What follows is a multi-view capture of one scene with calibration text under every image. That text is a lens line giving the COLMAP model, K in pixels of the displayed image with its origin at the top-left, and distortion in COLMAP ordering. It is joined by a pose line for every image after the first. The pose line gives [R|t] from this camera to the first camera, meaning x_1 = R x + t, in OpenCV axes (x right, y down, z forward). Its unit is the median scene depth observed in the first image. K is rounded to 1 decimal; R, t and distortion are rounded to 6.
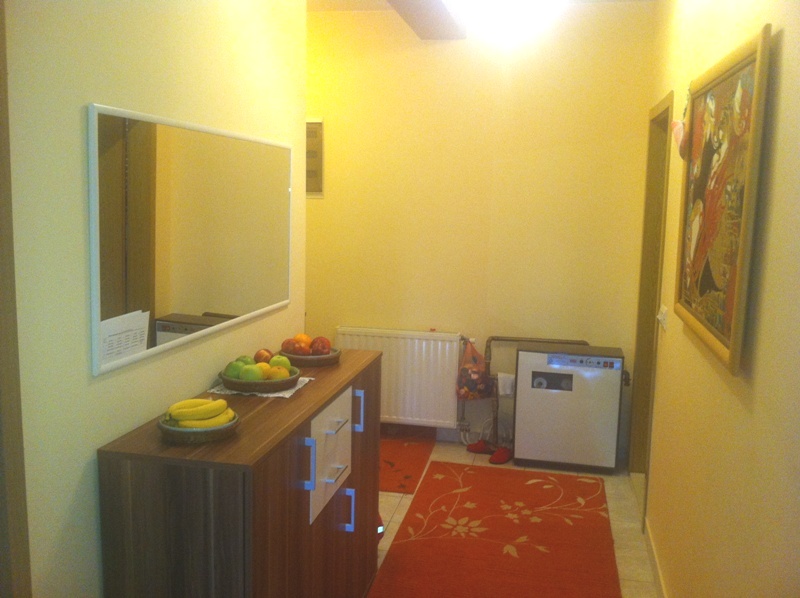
lens RADIAL K [[793.1, 0, 400.1], [0, 793.1, 297.2], [0, 0, 1]] dist [-0.062120, 0.000000]
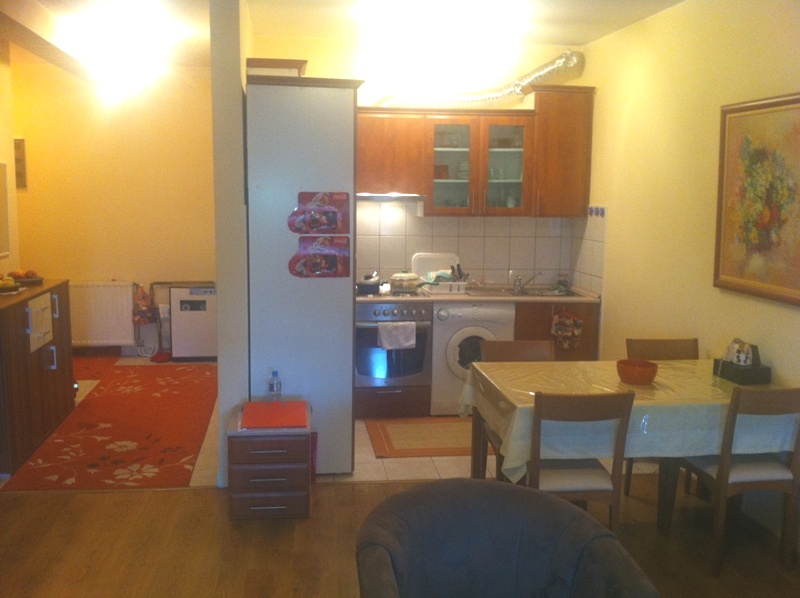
lens RADIAL K [[793.1, 0, 397.1], [0, 793.1, 302.7], [0, 0, 1]] dist [-0.062120, 0.000000]
pose [[0.942220, -0.057290, 0.330060, 0.057873], [0.048321, 0.998207, 0.035324, 0.064375], [-0.331492, -0.017334, 0.943299, -0.595382]]
